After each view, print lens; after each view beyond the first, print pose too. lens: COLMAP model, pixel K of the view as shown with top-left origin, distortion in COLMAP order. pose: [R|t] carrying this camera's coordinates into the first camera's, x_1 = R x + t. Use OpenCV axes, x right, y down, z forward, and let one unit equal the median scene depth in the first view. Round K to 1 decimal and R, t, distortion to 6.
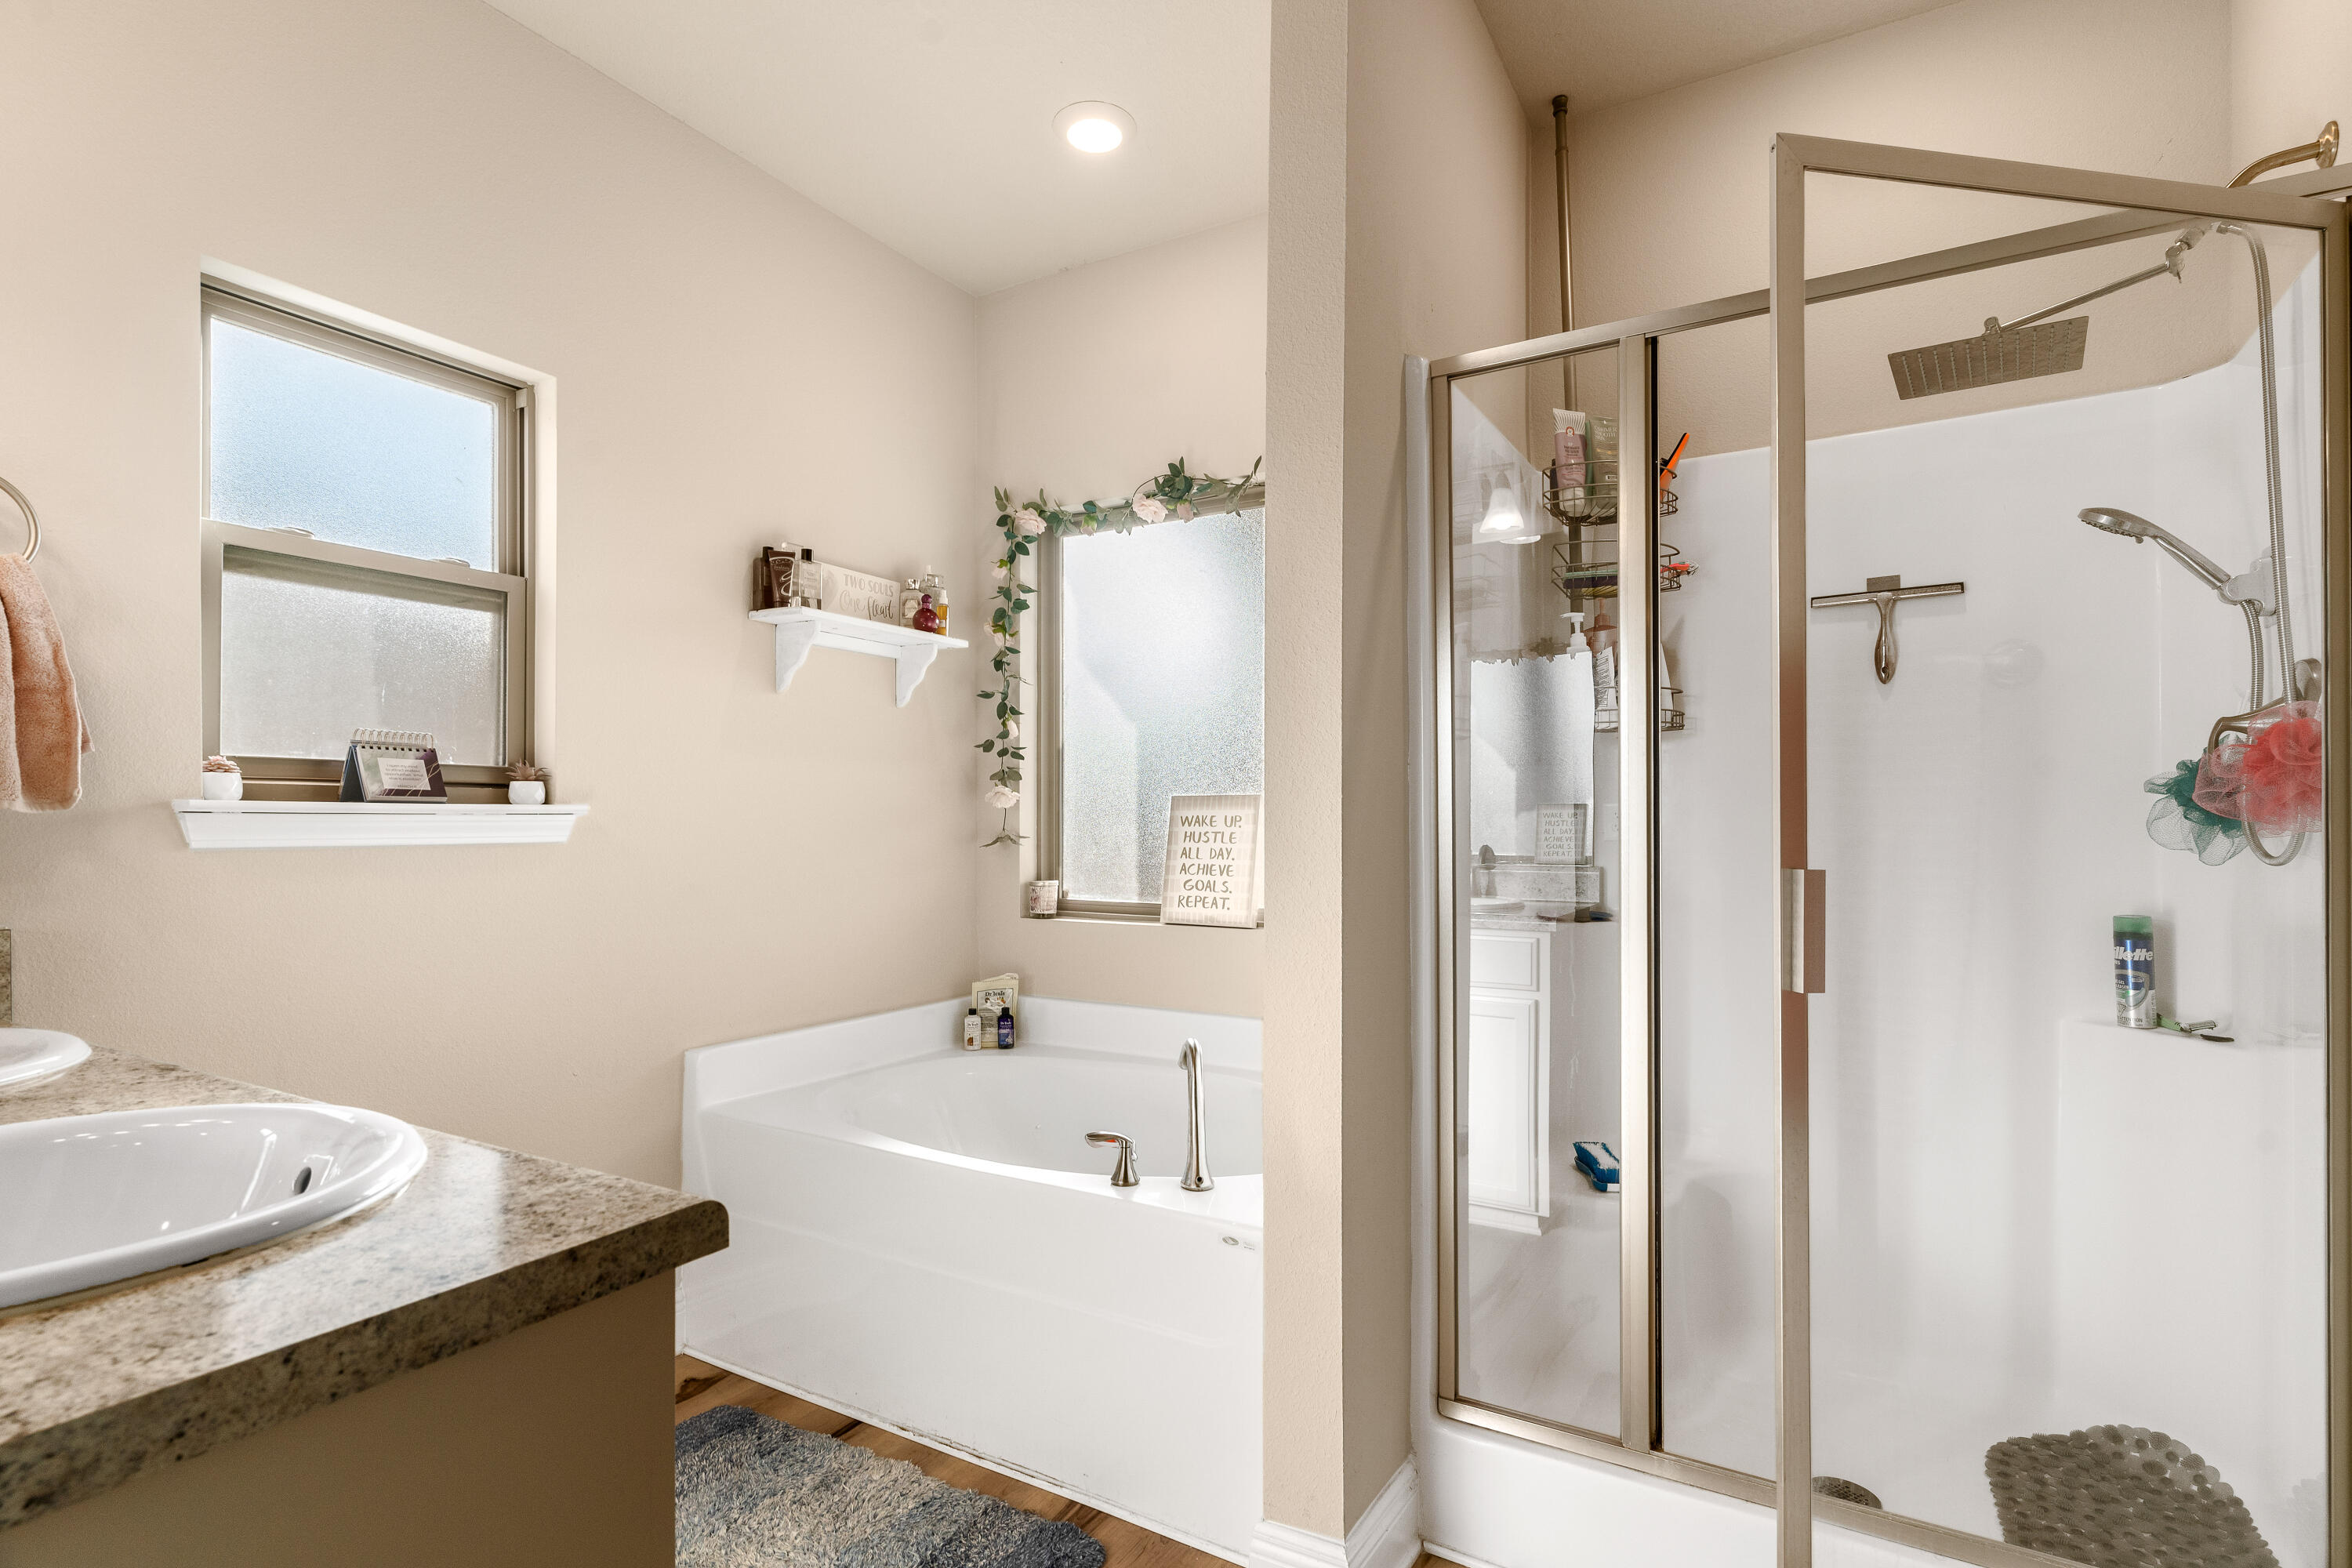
lens RADIAL K [[1126.1, 0, 1172.7], [0, 1126.1, 801.4], [0, 0, 1]] dist [0.000042, -0.000365]
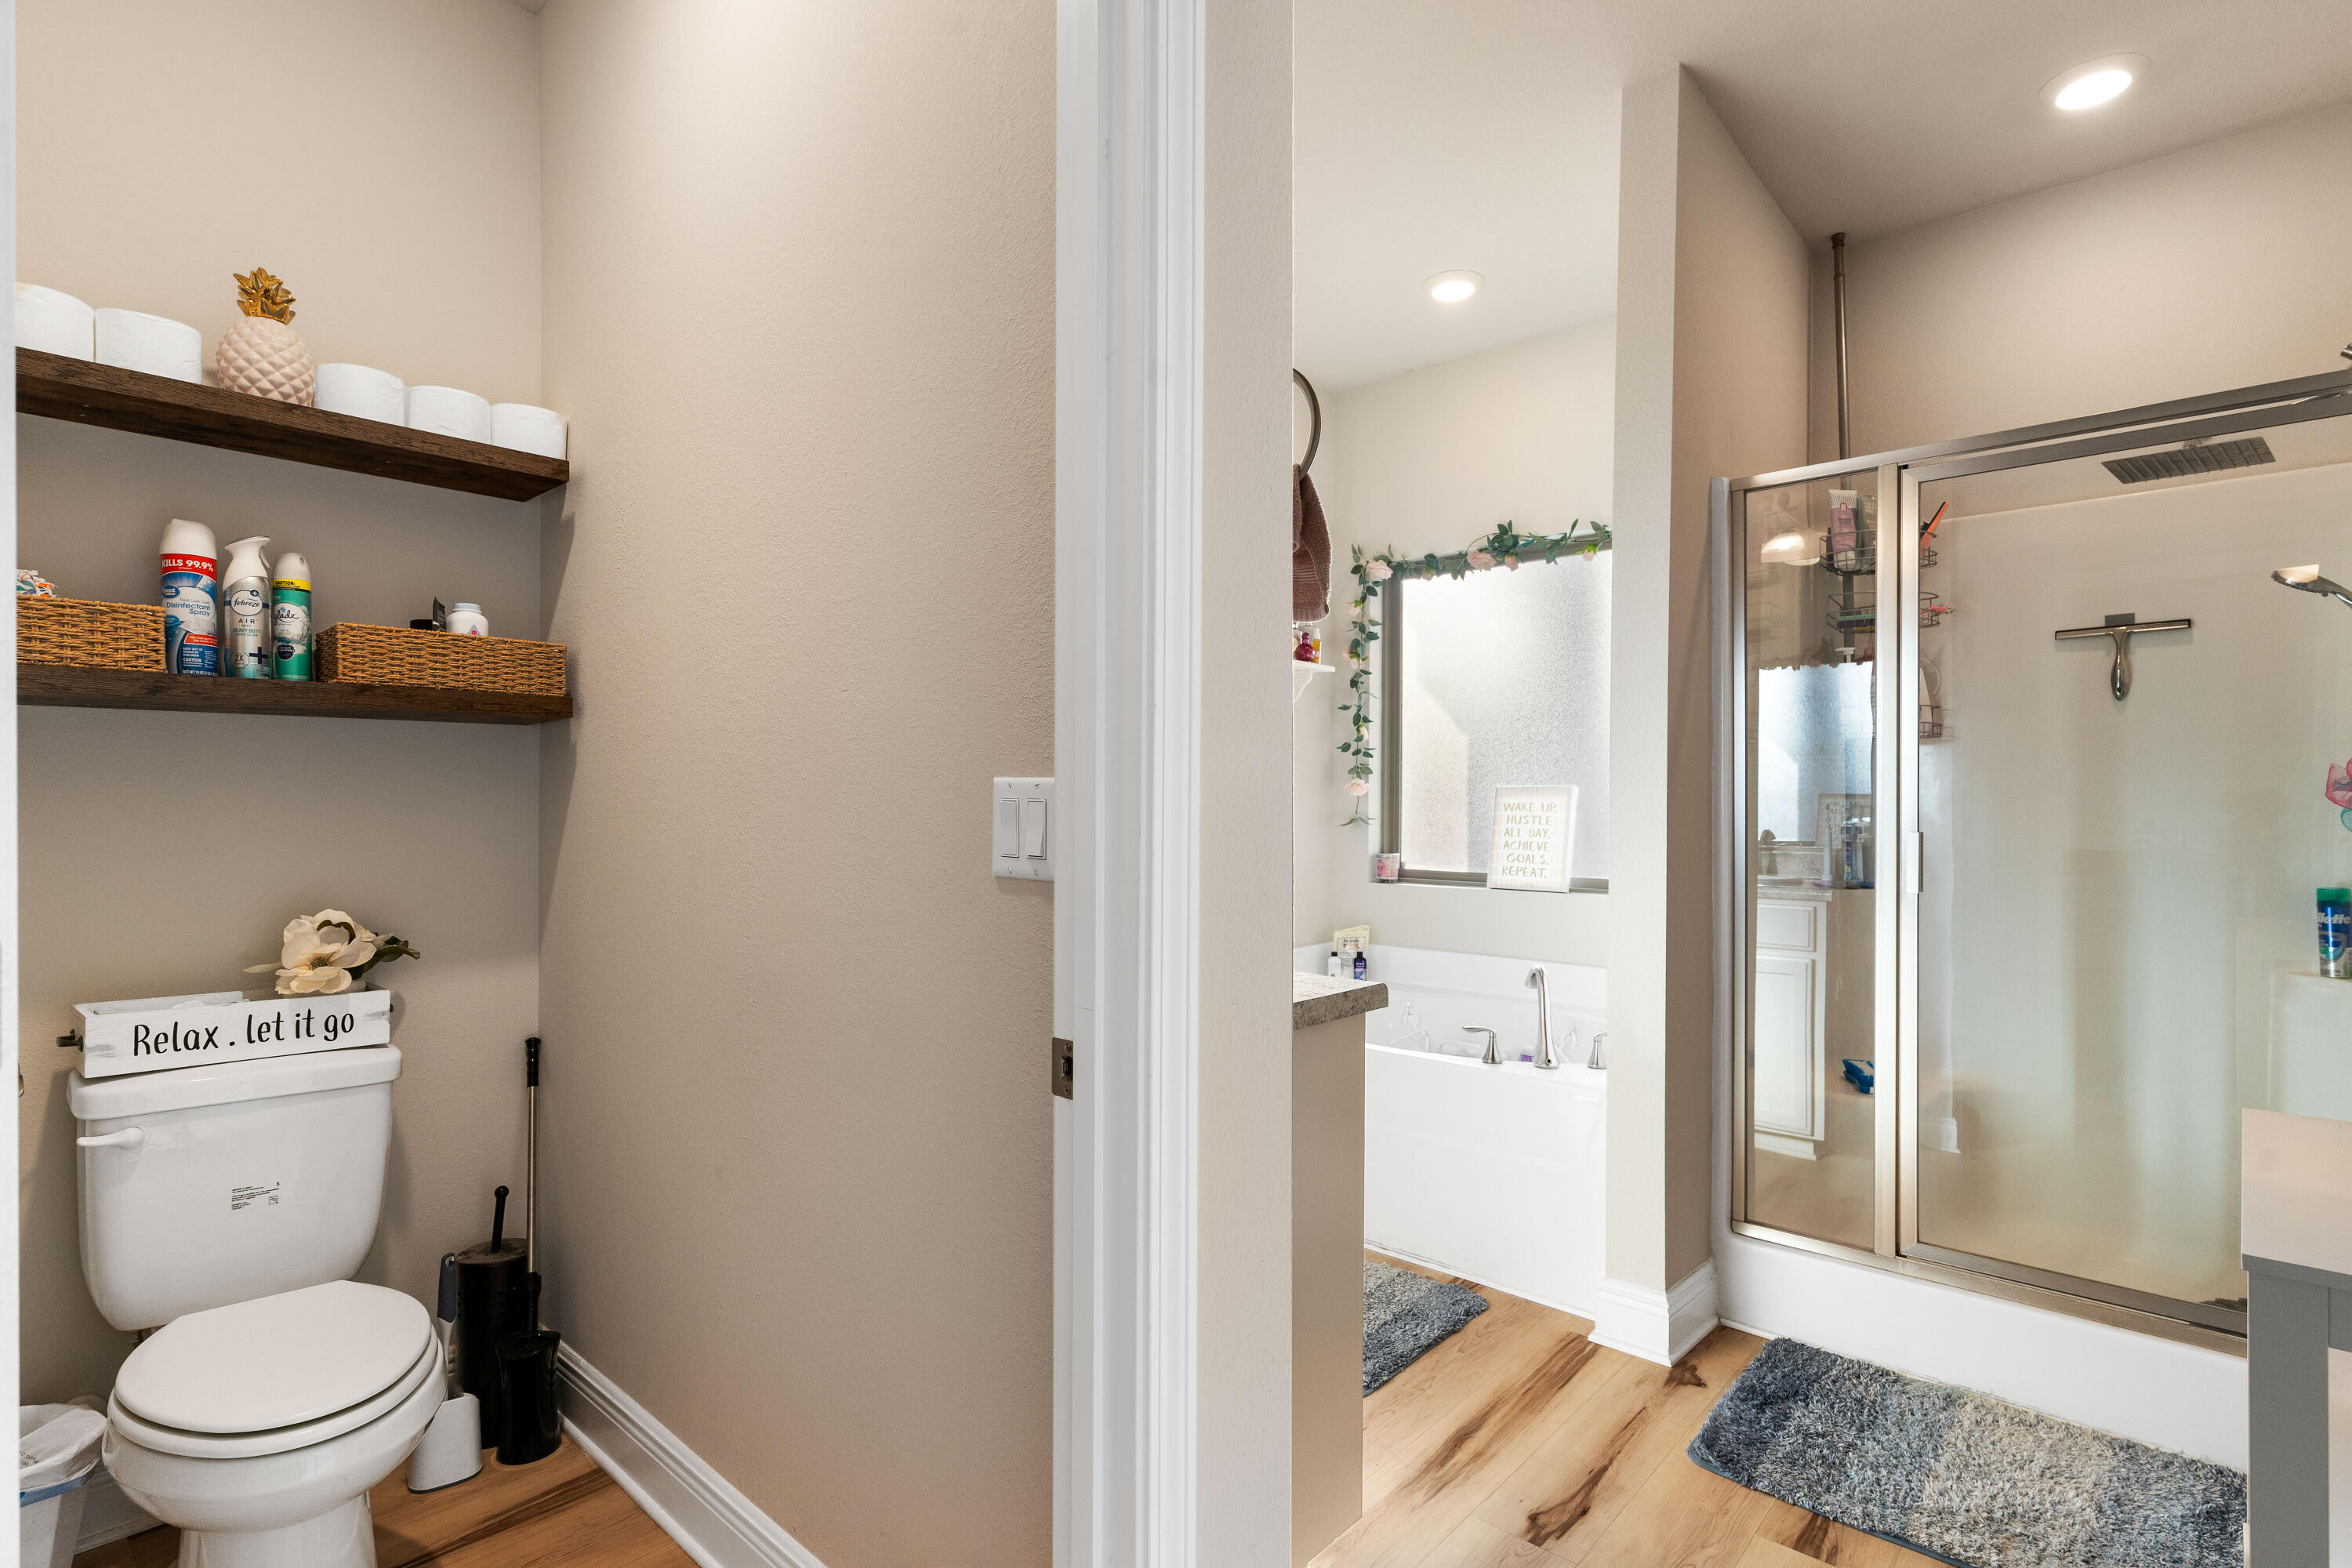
lens RADIAL K [[1126.1, 0, 1175.9], [0, 1126.1, 794.7], [0, 0, 1]] dist [0.000042, -0.000365]
pose [[0.978393, 0.004485, -0.206706, -0.104601], [-0.002896, 0.999964, 0.007990, -0.006008], [0.206735, -0.007219, 0.978370, -0.347158]]
